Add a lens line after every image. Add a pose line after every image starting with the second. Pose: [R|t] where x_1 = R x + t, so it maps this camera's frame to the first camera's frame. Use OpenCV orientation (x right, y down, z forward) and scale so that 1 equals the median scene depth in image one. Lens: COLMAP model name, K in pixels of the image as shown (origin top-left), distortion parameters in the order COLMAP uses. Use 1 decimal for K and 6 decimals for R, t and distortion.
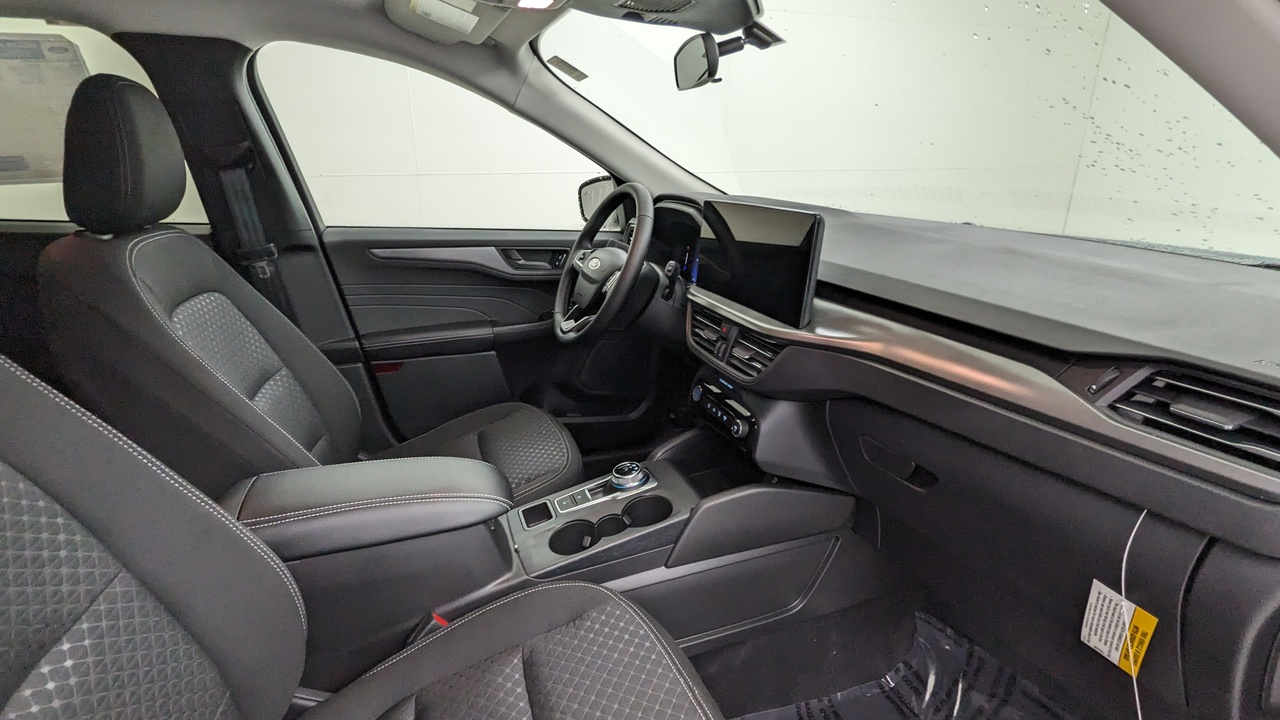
lens RADIAL K [[618.6, 0, 640.0], [0, 618.6, 360.0], [0, 0, 1]] dist [0.000086, -0.000755]
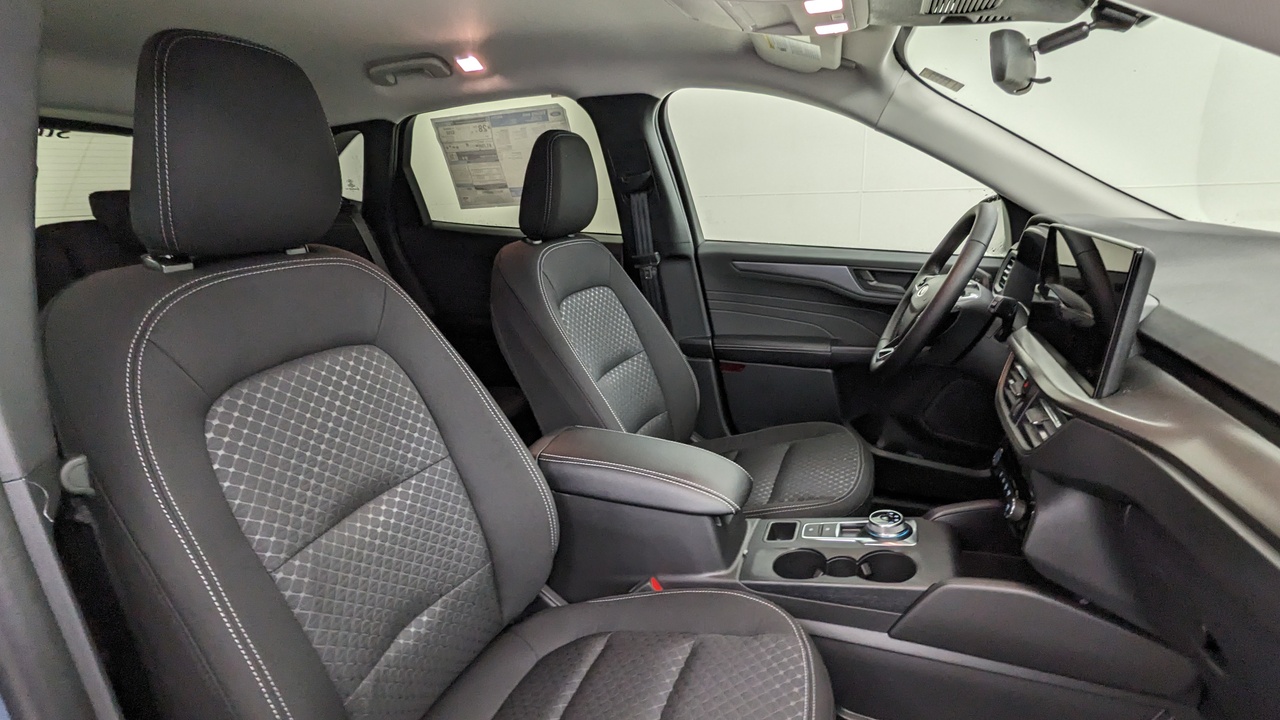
lens RADIAL K [[618.6, 0, 640.0], [0, 618.6, 360.0], [0, 0, 1]] dist [0.000086, -0.000755]
pose [[0.752858, 0.159803, -0.638489, 0.215950], [-0.174580, 0.983815, 0.040380, -0.020745], [0.634607, 0.081068, 0.768571, 0.045754]]
